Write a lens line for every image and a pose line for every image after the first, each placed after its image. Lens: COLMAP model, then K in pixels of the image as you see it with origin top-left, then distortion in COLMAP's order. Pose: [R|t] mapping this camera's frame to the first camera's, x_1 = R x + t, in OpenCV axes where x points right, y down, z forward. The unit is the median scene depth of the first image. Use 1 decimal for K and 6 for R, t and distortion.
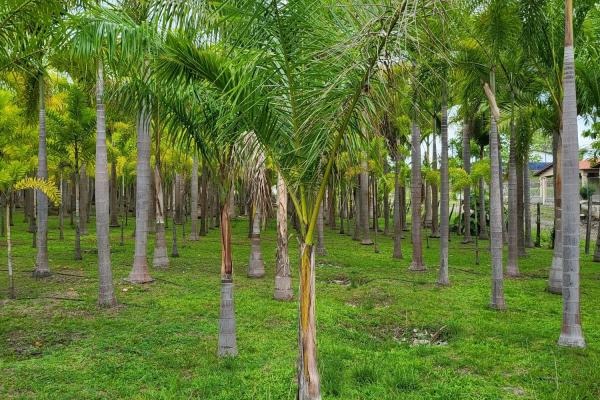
lens RADIAL K [[519.4, 0, 300.0], [0, 519.4, 200.0], [0, 0, 1]] dist [-0.001495, -0.006493]
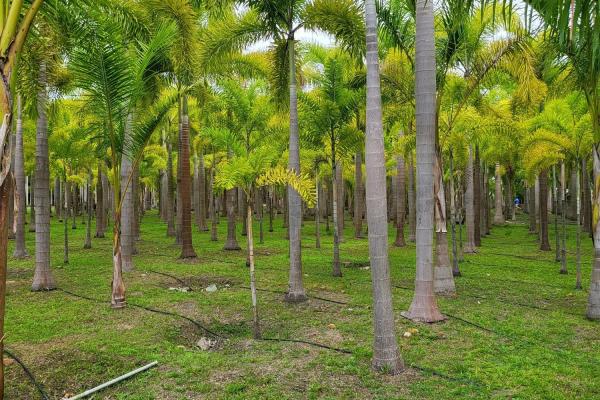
lens RADIAL K [[519.4, 0, 300.0], [0, 519.4, 200.0], [0, 0, 1]] dist [-0.001495, -0.006493]
pose [[0.894153, -0.021383, -0.447250, -0.123994], [0.017545, 0.999765, -0.012722, 0.006406], [0.447417, 0.003528, 0.894318, 0.269365]]
